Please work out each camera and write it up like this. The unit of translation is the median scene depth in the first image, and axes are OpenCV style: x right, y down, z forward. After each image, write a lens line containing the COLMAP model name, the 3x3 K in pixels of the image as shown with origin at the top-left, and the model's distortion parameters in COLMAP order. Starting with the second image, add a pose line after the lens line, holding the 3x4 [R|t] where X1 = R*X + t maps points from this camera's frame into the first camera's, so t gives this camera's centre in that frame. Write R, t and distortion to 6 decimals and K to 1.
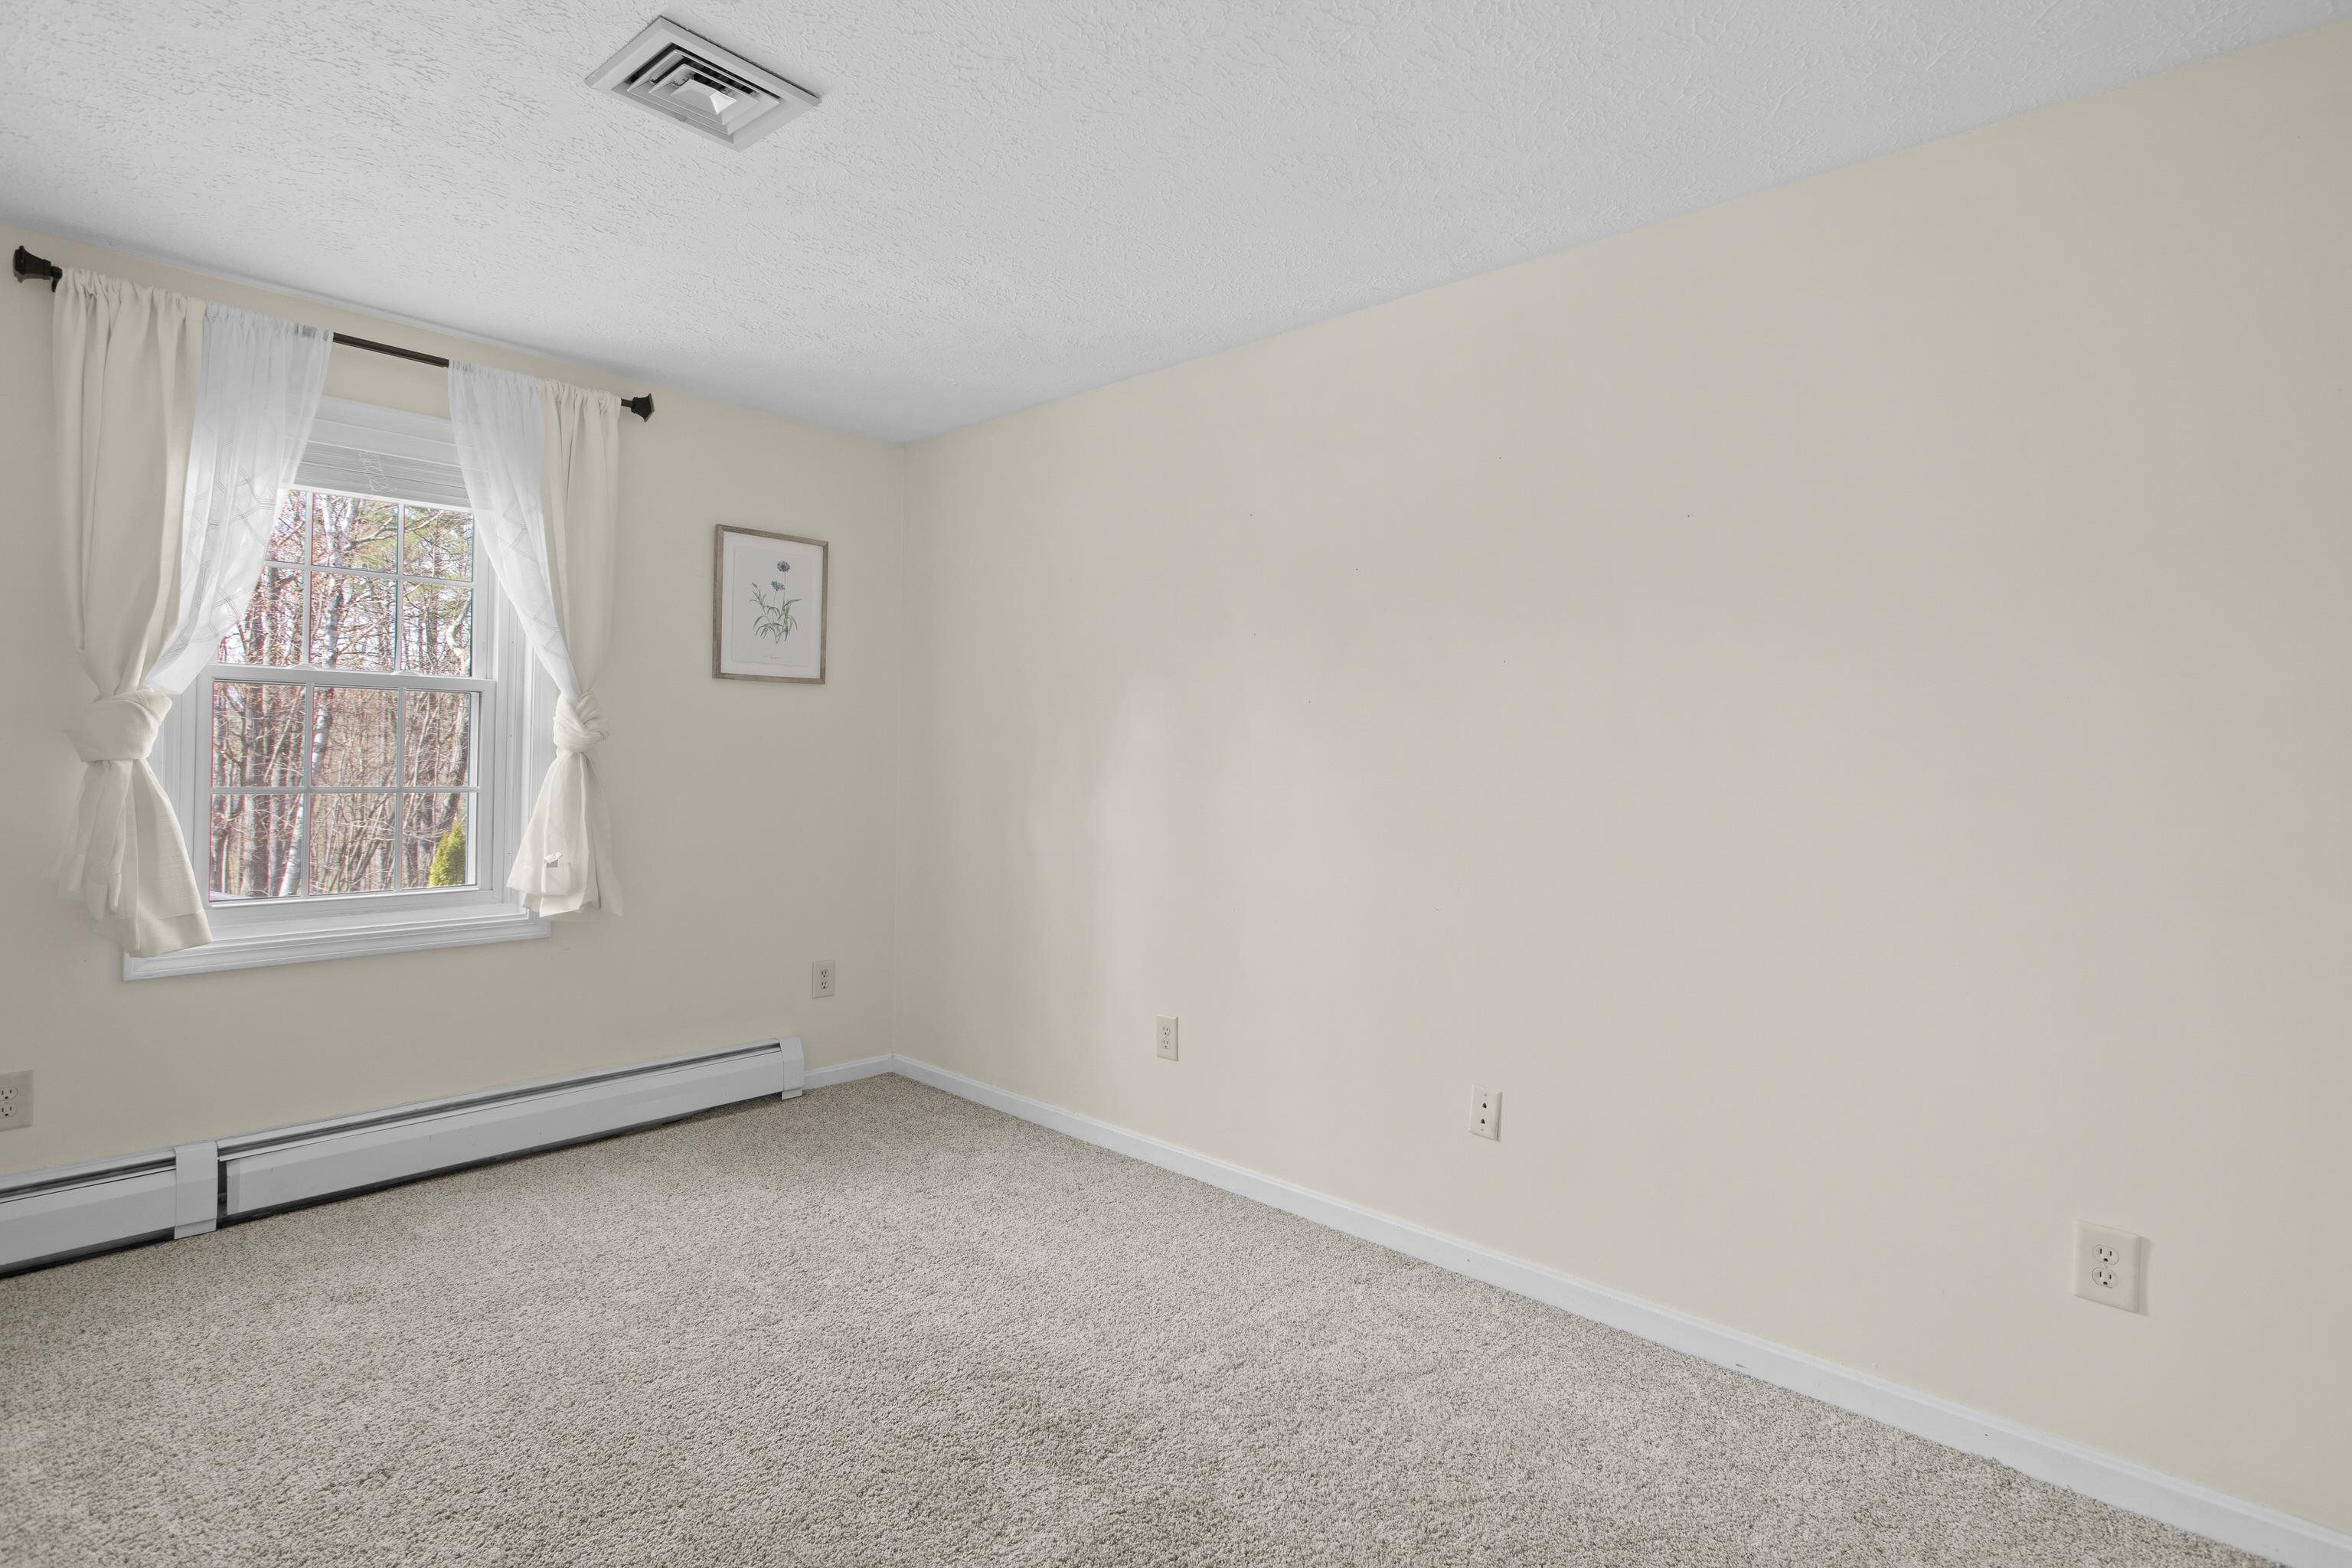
lens RADIAL K [[1131.7, 0, 1173.7], [0, 1131.7, 766.9], [0, 0, 1]] dist [-0.000934, -0.000454]
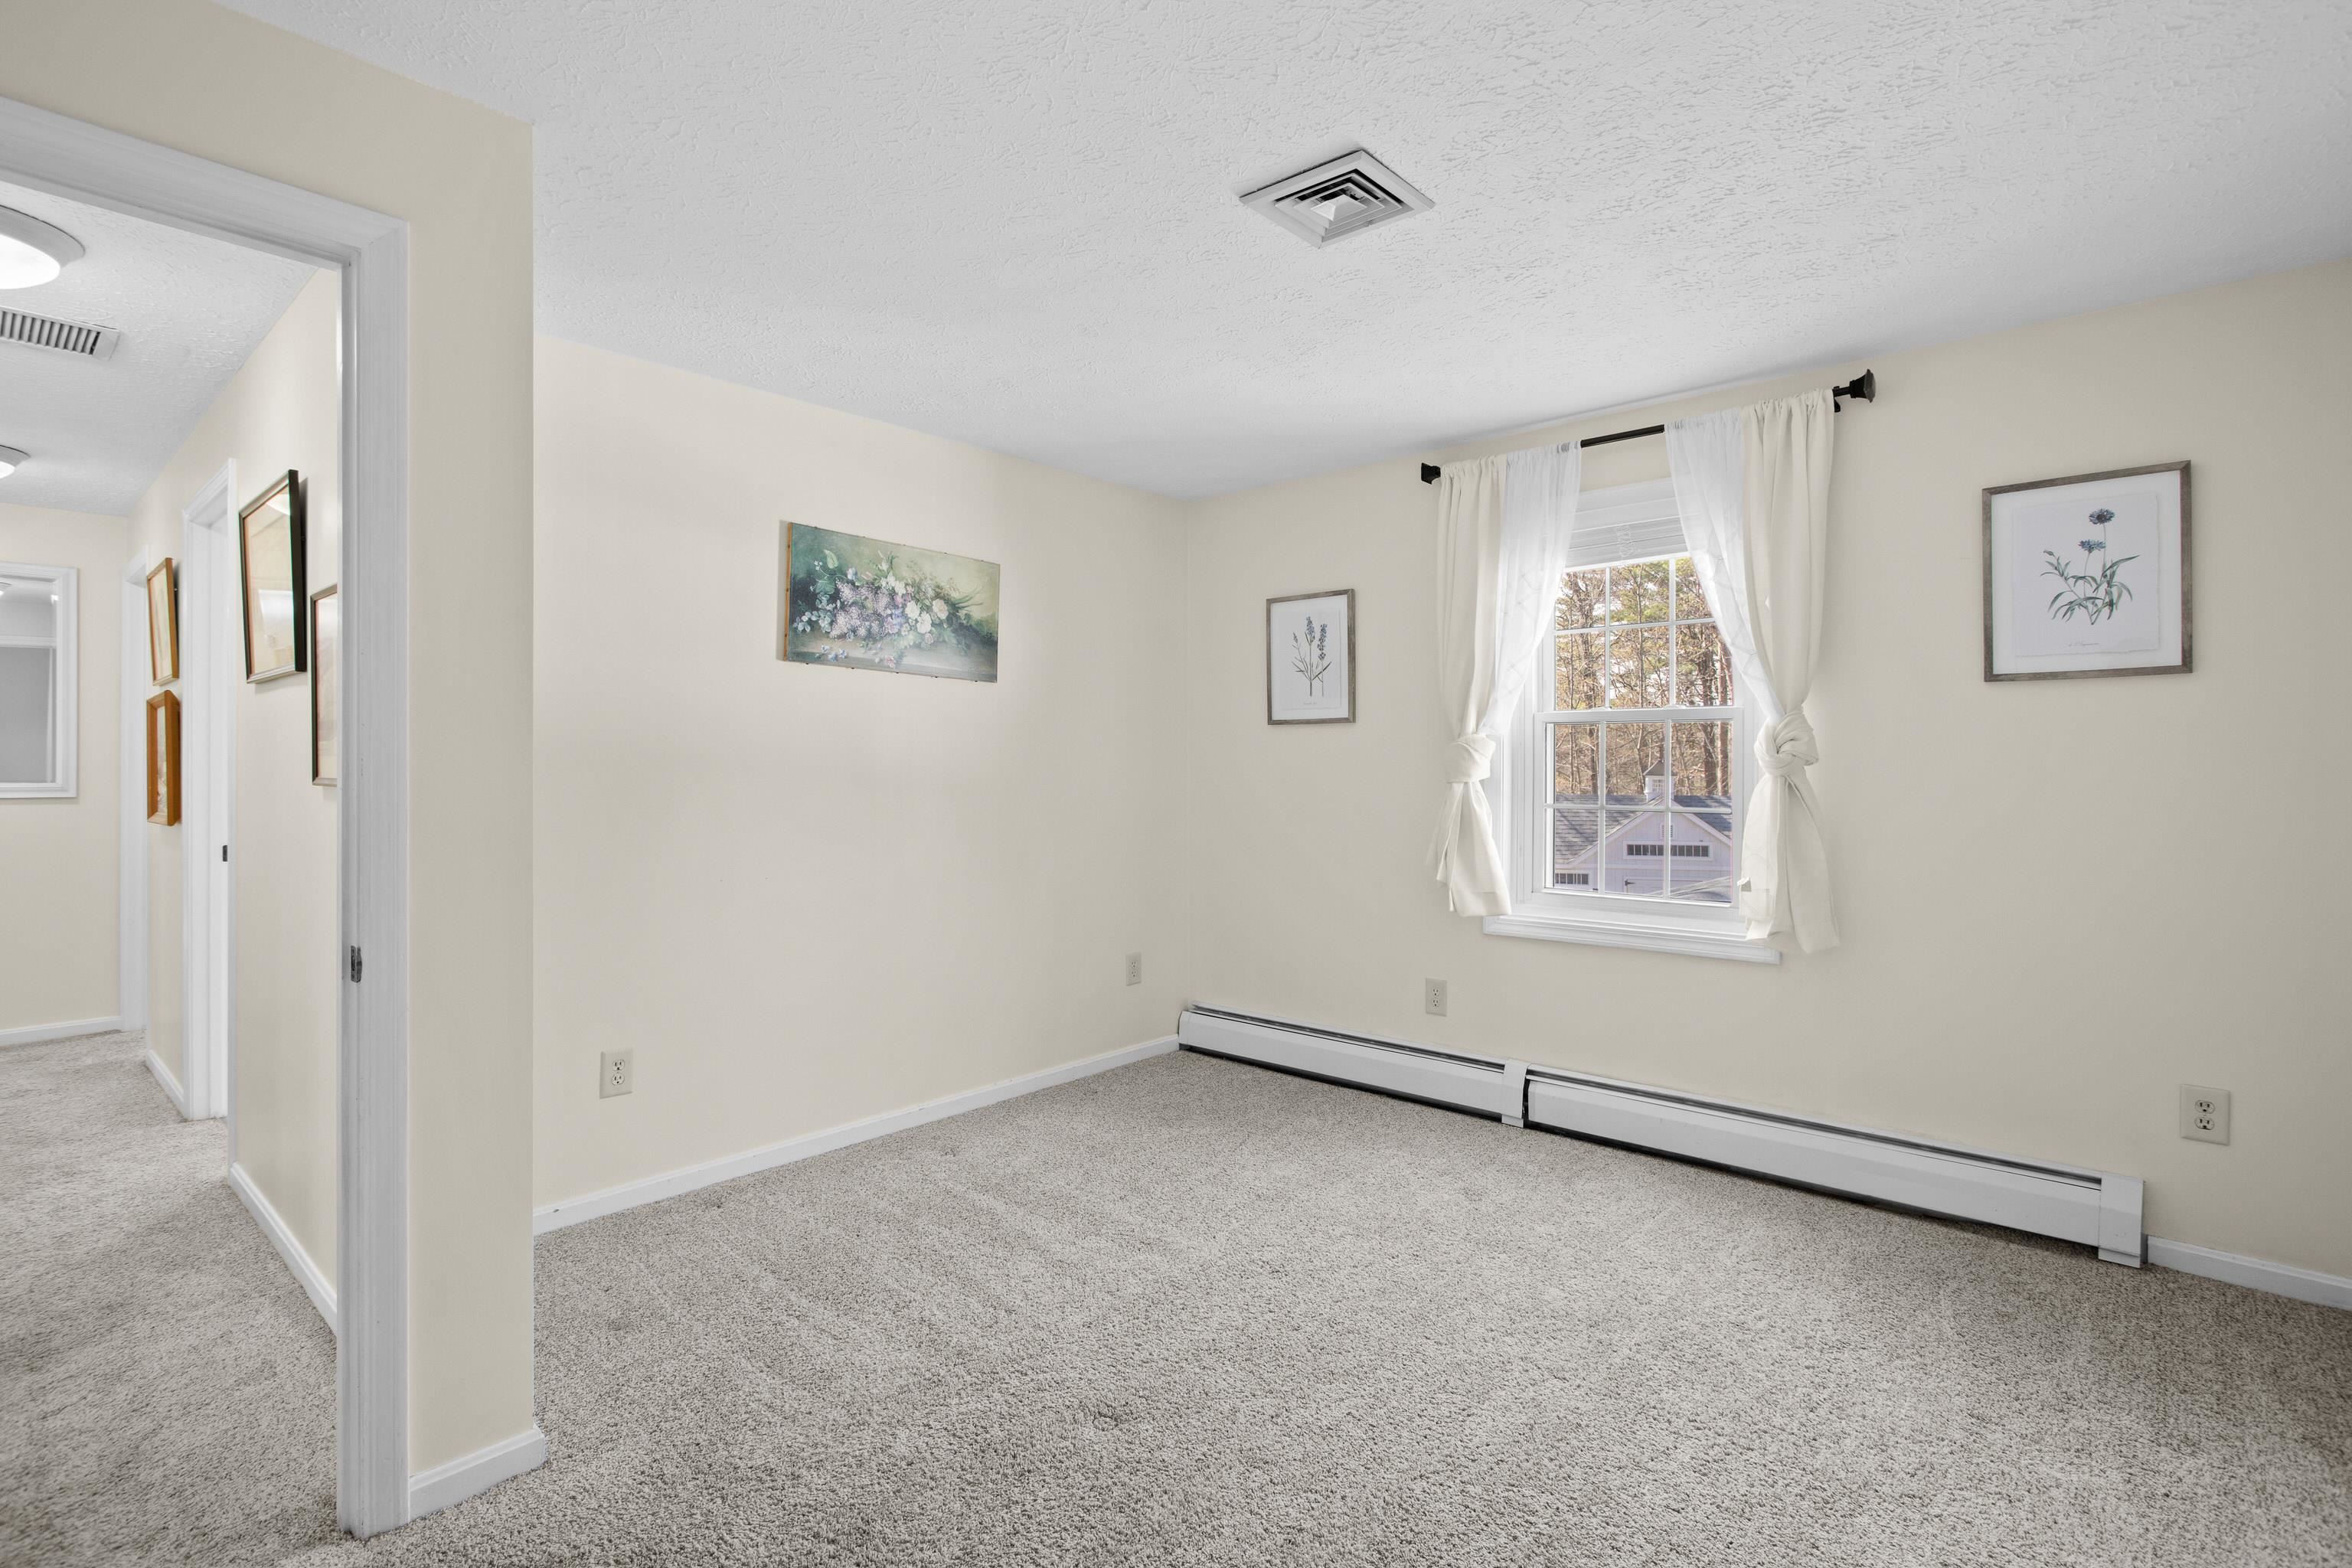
lens RADIAL K [[1131.7, 0, 1173.7], [0, 1131.7, 766.9], [0, 0, 1]] dist [-0.000934, -0.000454]
pose [[0.001435, -0.005830, -0.999982, 0.440667], [-0.002934, 0.999979, -0.005834, -0.014118], [0.999995, 0.002942, 0.001418, 0.484875]]
